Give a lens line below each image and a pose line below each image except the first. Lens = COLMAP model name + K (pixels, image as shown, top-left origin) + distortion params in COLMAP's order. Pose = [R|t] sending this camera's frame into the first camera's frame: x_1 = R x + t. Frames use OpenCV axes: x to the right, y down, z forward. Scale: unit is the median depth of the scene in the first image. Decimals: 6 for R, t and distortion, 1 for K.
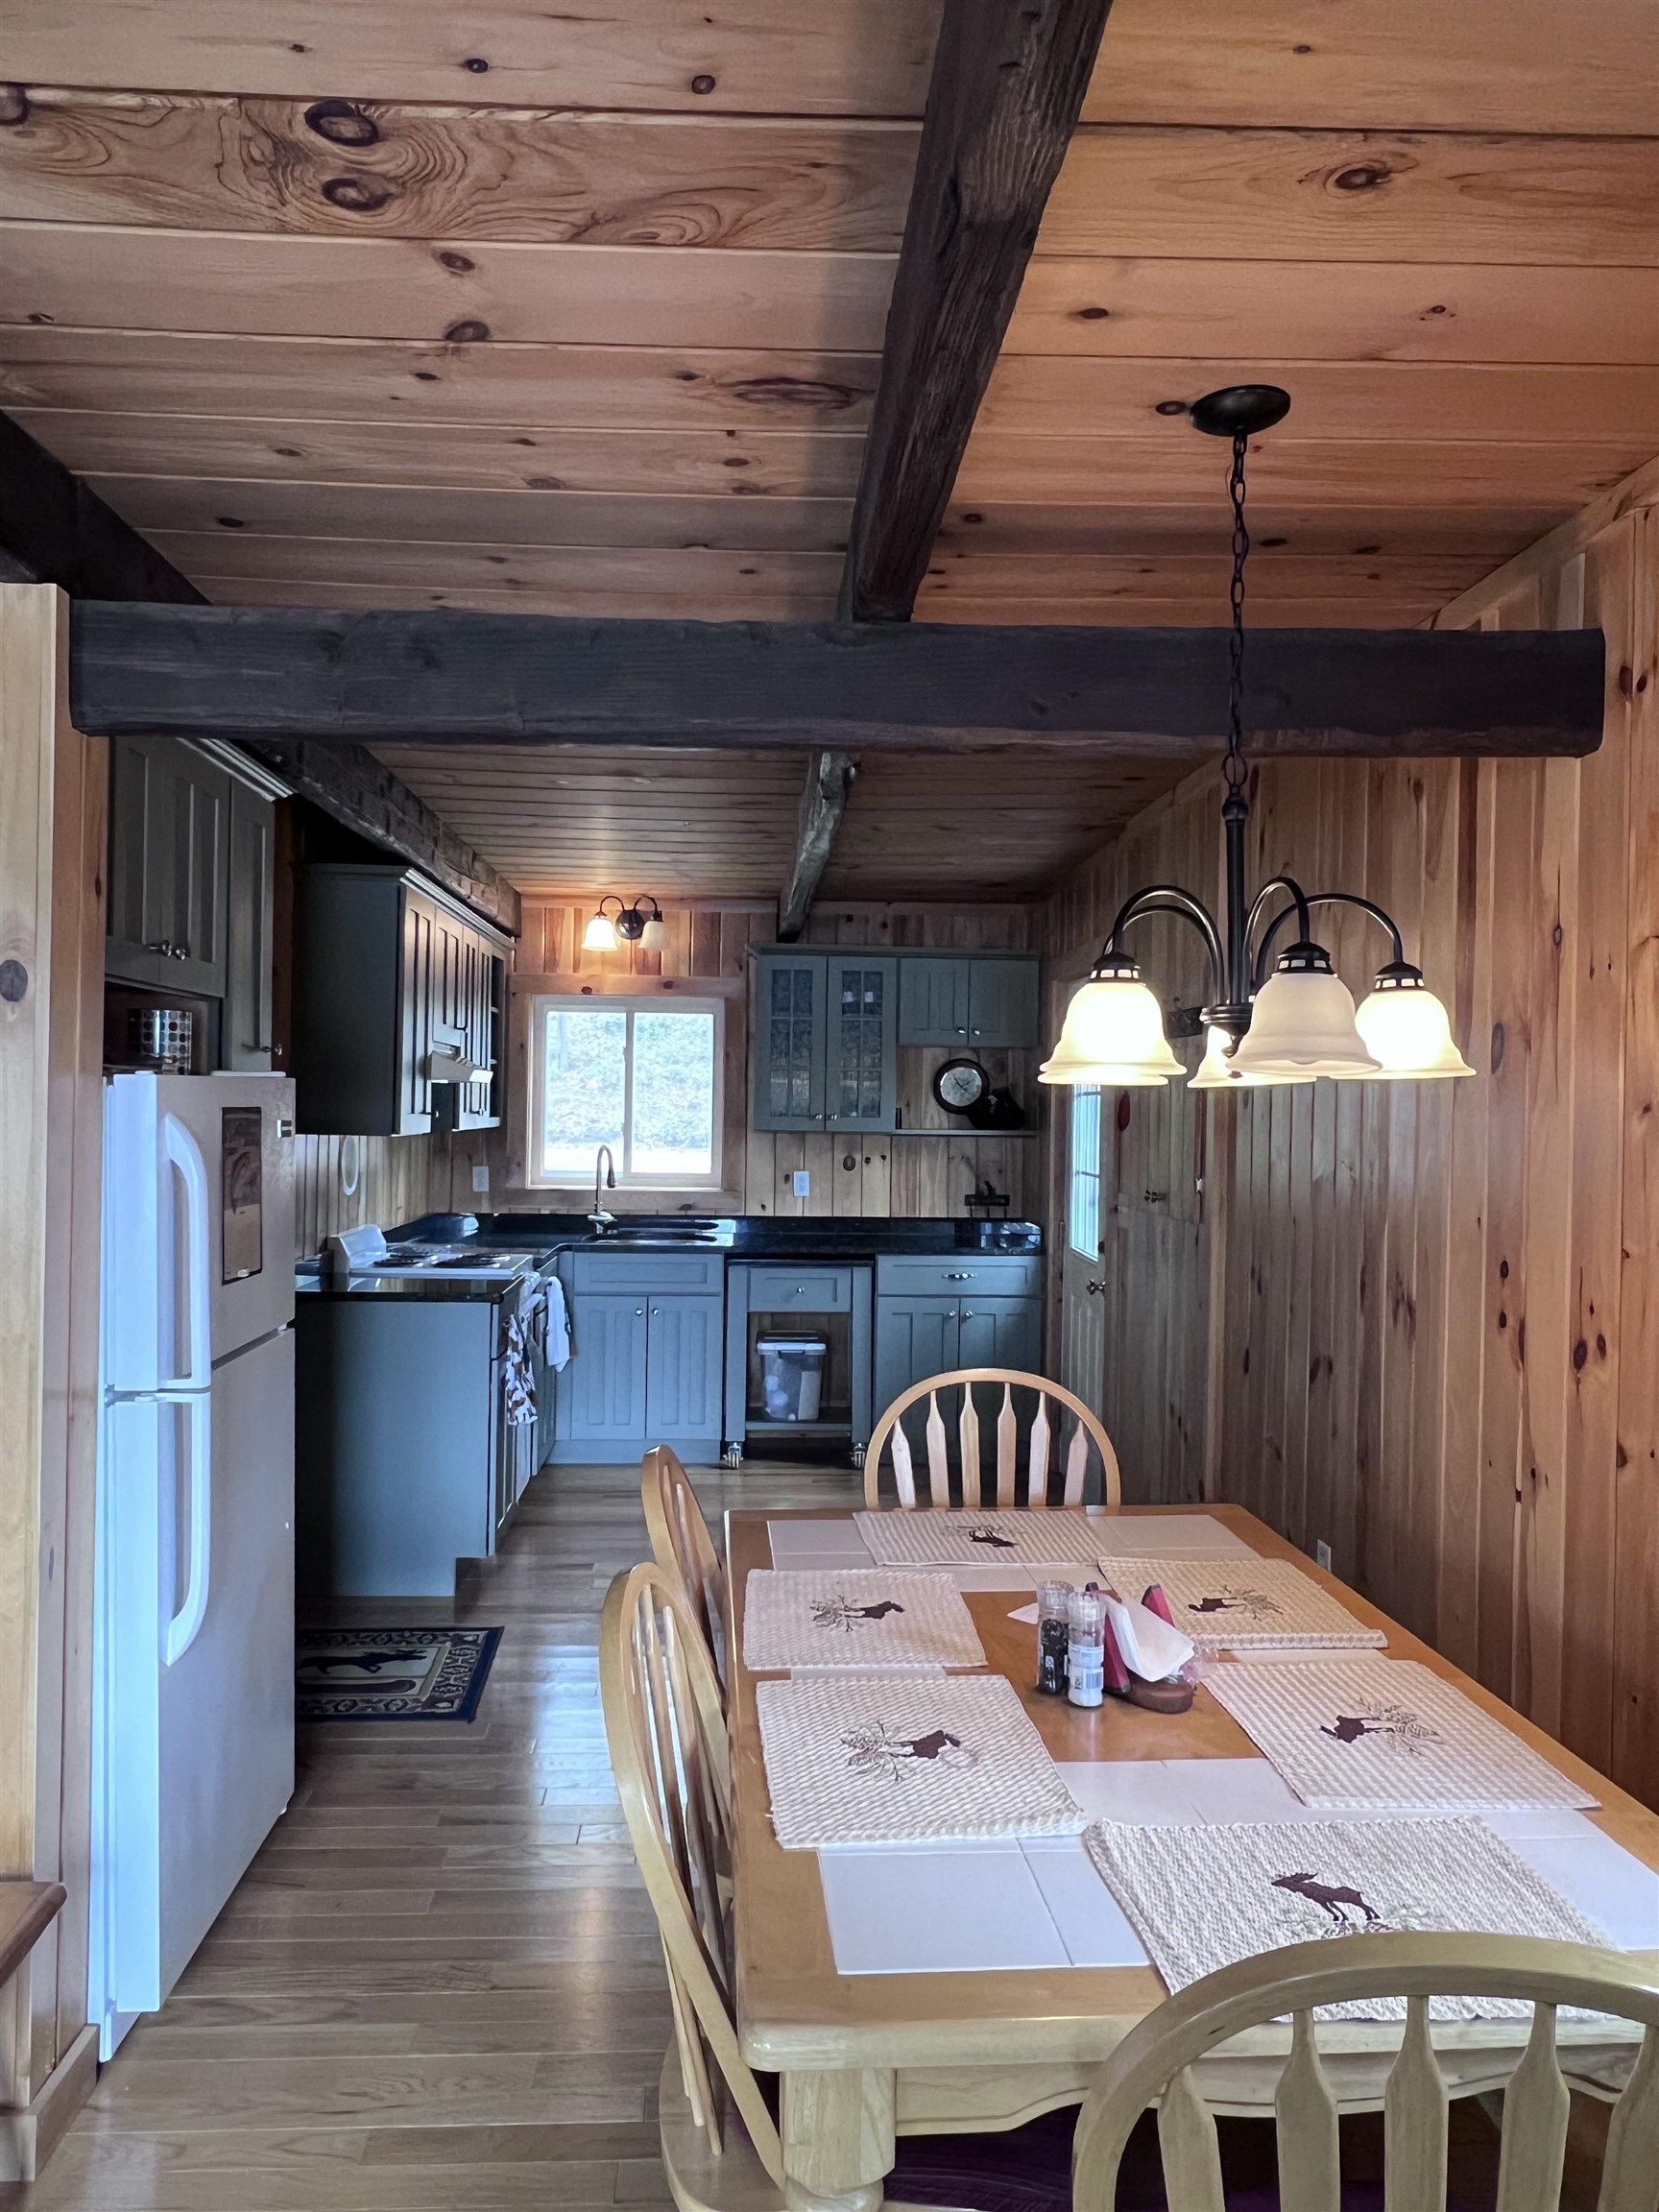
lens RADIAL K [[1502.8, 0, 813.3], [0, 1502.8, 1102.0], [0, 0, 1]] dist [0.002685, -0.005832]
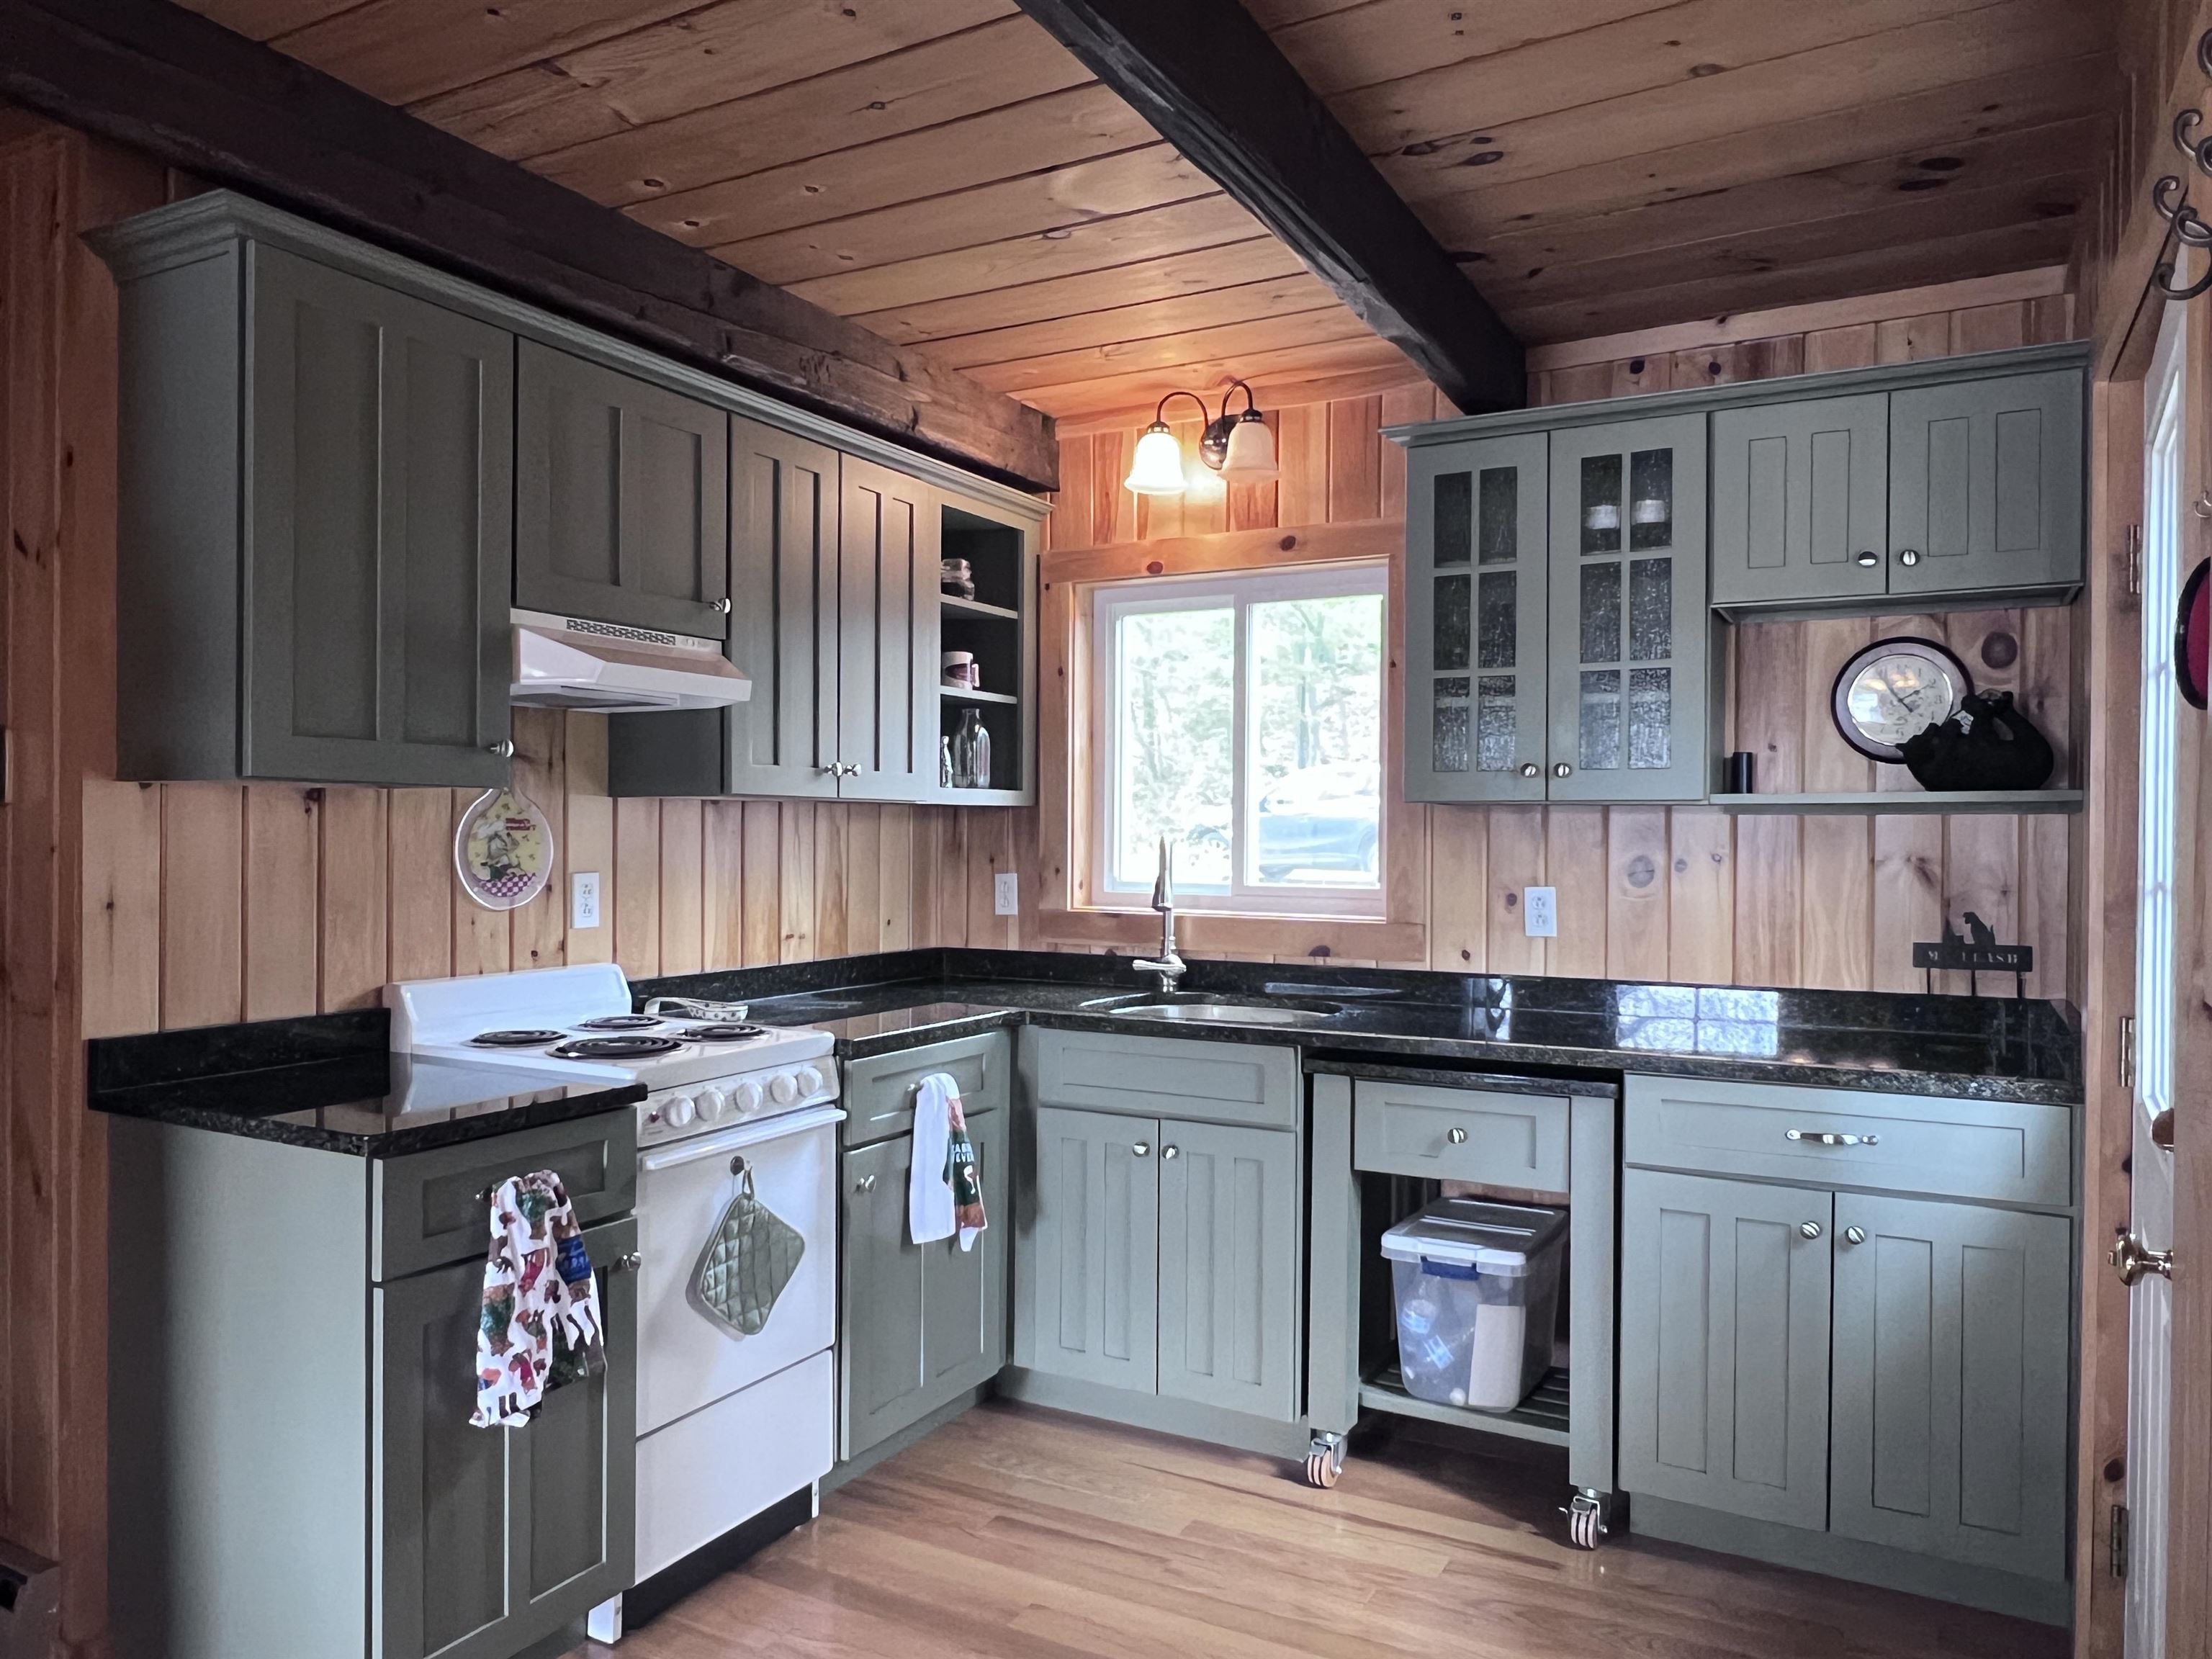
lens RADIAL K [[1502.8, 0, 1102.6], [0, 1502.8, 844.3], [0, 0, 1]] dist [0.002685, -0.005832]
pose [[0.848520, -0.006180, -0.529127, 0.316513], [0.009103, 0.999954, 0.002920, 0.068691], [0.529085, -0.007294, 0.848538, 1.172610]]
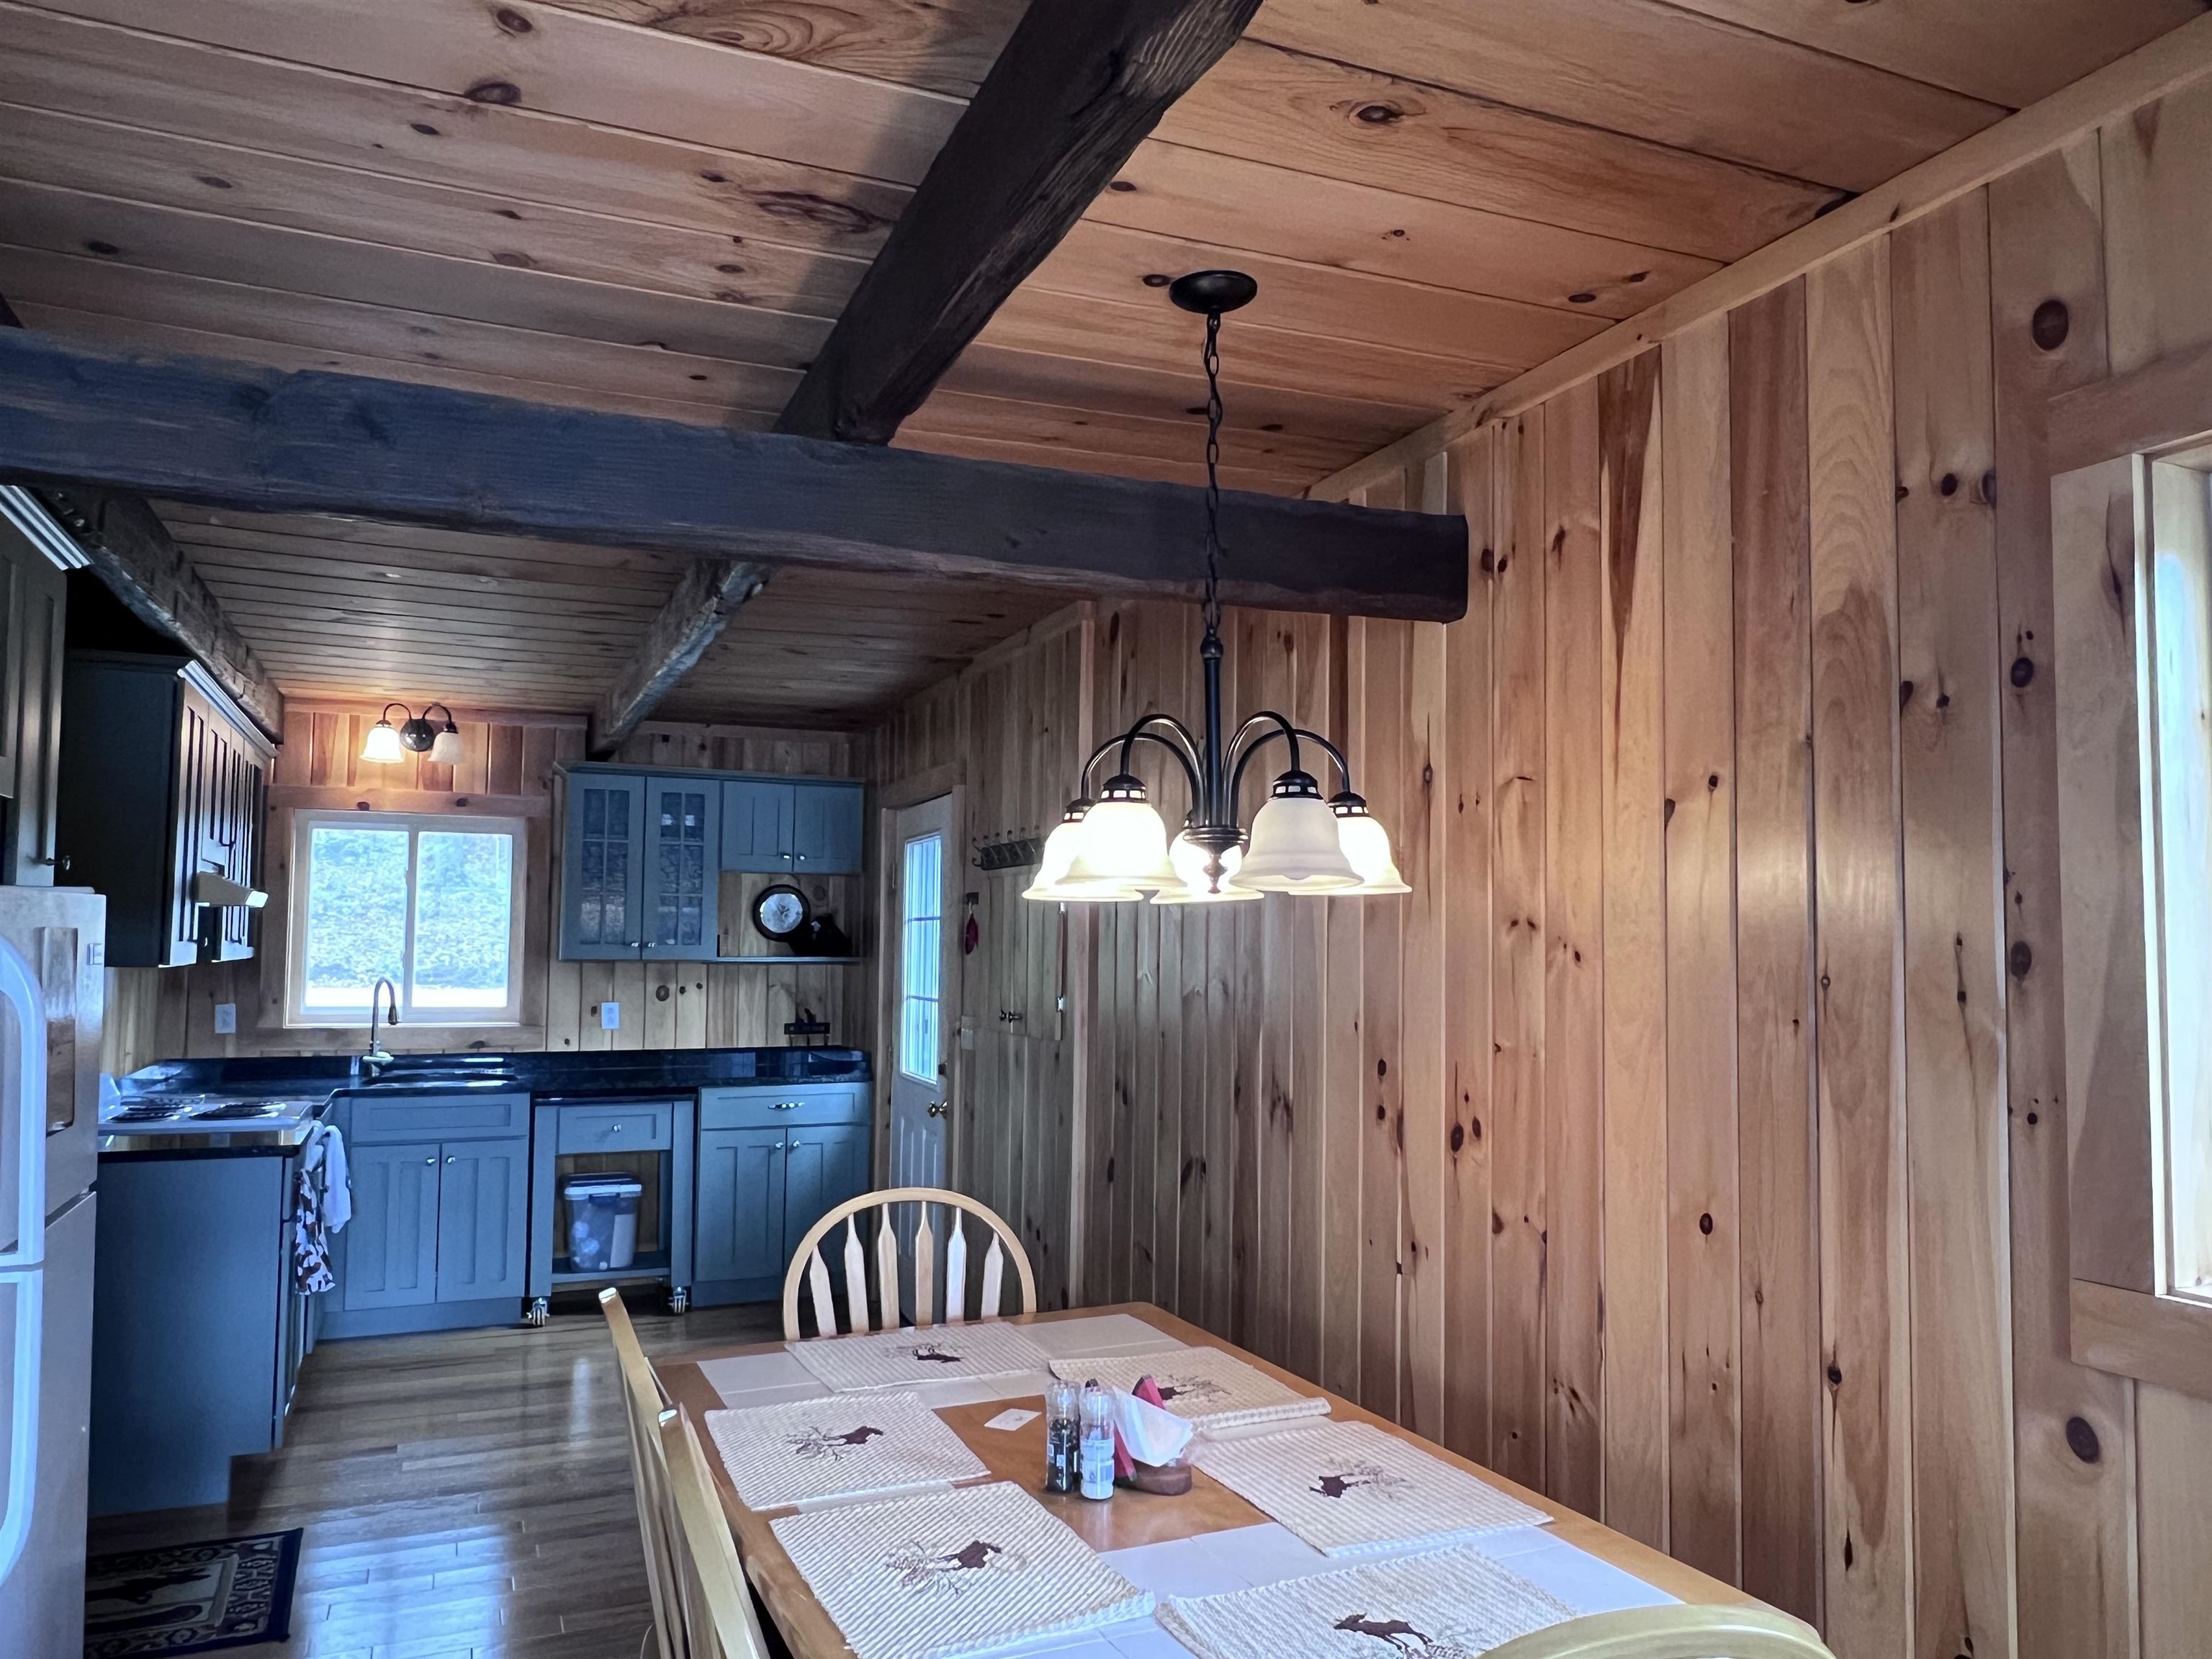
lens RADIAL K [[1502.8, 0, 1097.0], [0, 1502.8, 862.7], [0, 0, 1]] dist [0.002685, -0.005832]
pose [[0.937755, 0.012290, 0.347081, -0.118703], [0.004072, 0.998916, -0.046372, 0.007772], [-0.347274, 0.044898, 0.936688, 0.007128]]
